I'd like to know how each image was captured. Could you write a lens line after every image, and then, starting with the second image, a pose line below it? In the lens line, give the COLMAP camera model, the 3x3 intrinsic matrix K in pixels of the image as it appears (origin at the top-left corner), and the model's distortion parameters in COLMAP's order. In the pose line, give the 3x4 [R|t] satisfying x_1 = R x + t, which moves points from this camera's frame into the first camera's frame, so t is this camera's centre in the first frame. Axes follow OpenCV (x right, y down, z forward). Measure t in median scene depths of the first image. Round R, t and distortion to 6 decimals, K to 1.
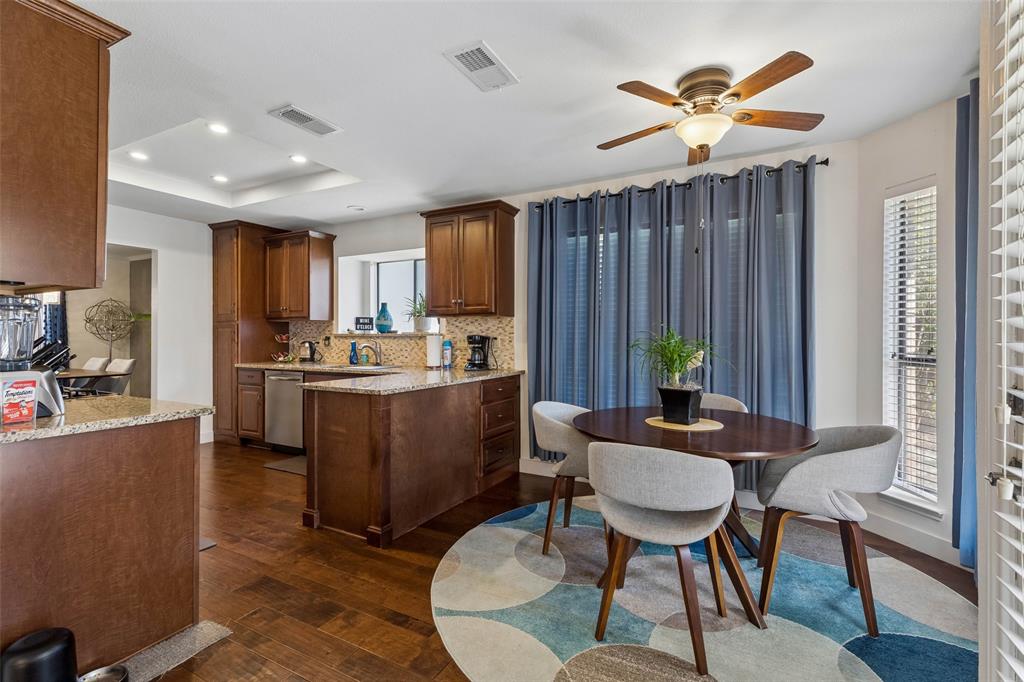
lens RADIAL K [[463.9, 0, 516.3], [0, 463.9, 340.2], [0, 0, 1]] dist [0.003065, 0.000335]
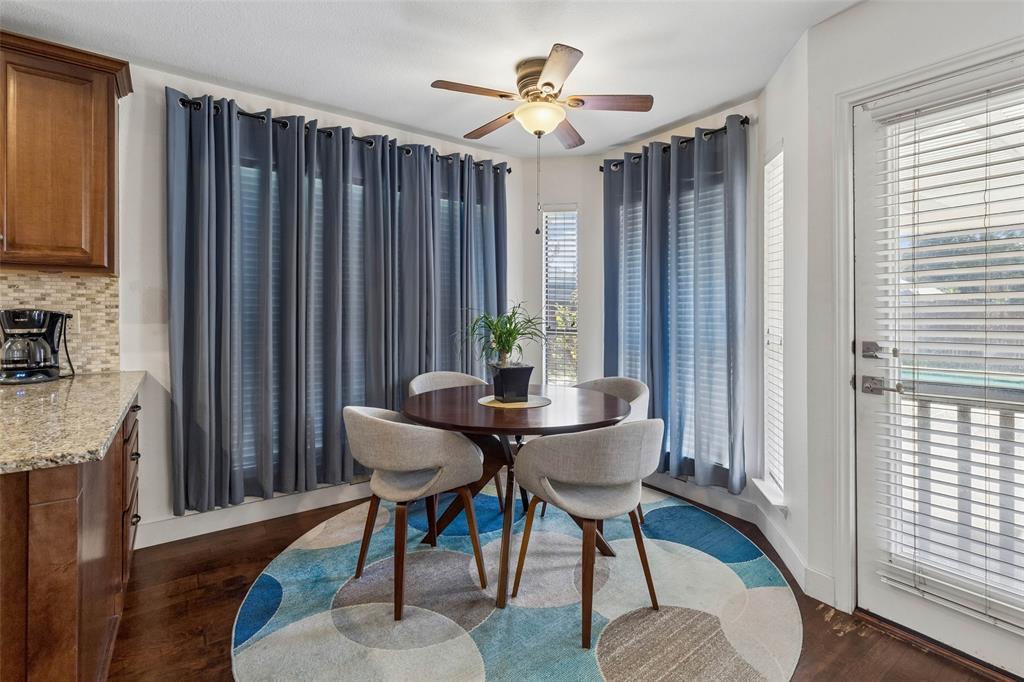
lens RADIAL K [[471.2, 0, 523.6], [0, 471.2, 316.5], [0, 0, 1]] dist [0.003458, 0.000571]
pose [[0.429232, -0.001999, 0.903192, -0.337150], [0.003742, 0.999993, 0.000435, -0.001875], [-0.903187, 0.003193, 0.429236, 0.339291]]
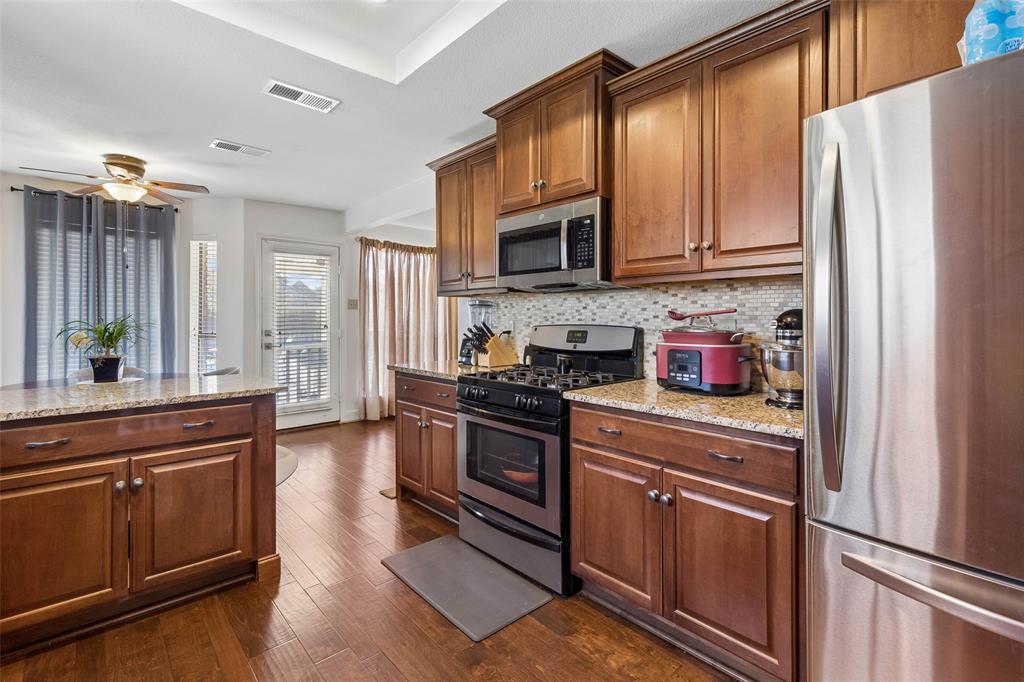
lens RADIAL K [[471.2, 0, 523.6], [0, 471.2, 316.5], [0, 0, 1]] dist [0.003458, 0.000571]
pose [[-0.945160, -0.001888, 0.326602, -0.829628], [-0.000773, 0.999993, 0.003543, -0.016637], [-0.326606, 0.003096, -0.945155, 1.212518]]
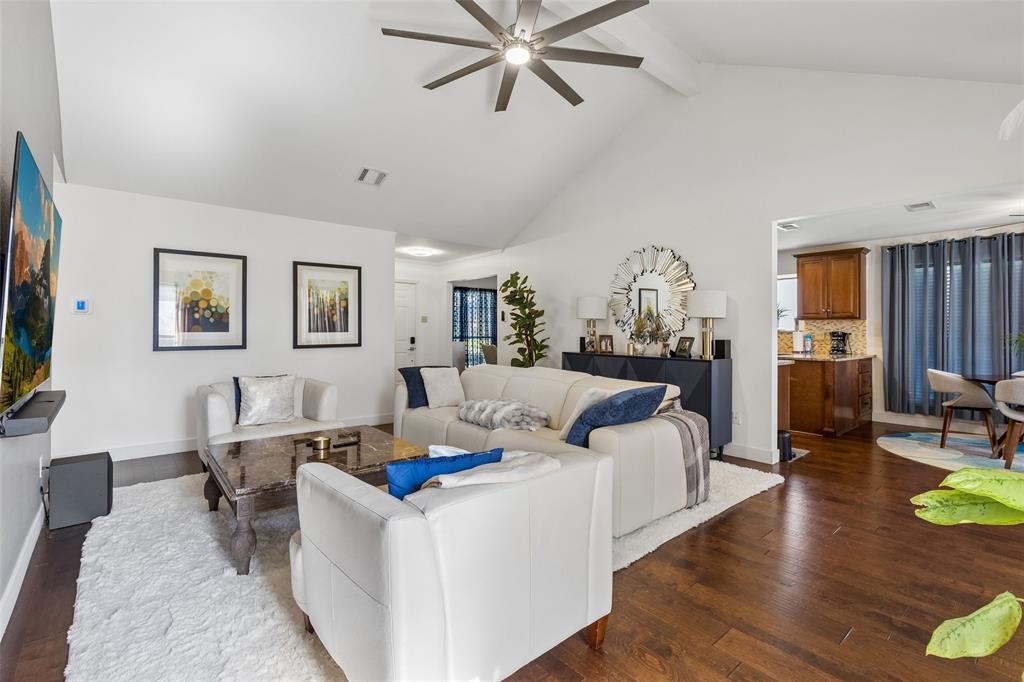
lens RADIAL K [[468.0, 0, 514.6], [0, 468.0, 331.9], [0, 0, 1]] dist [-0.002846, 0.000406]
pose [[0.934498, 0.001601, -0.355965, -0.585957], [-0.003847, 0.999977, -0.005602, 0.003149], [0.355948, 0.006604, 0.934483, -0.927743]]
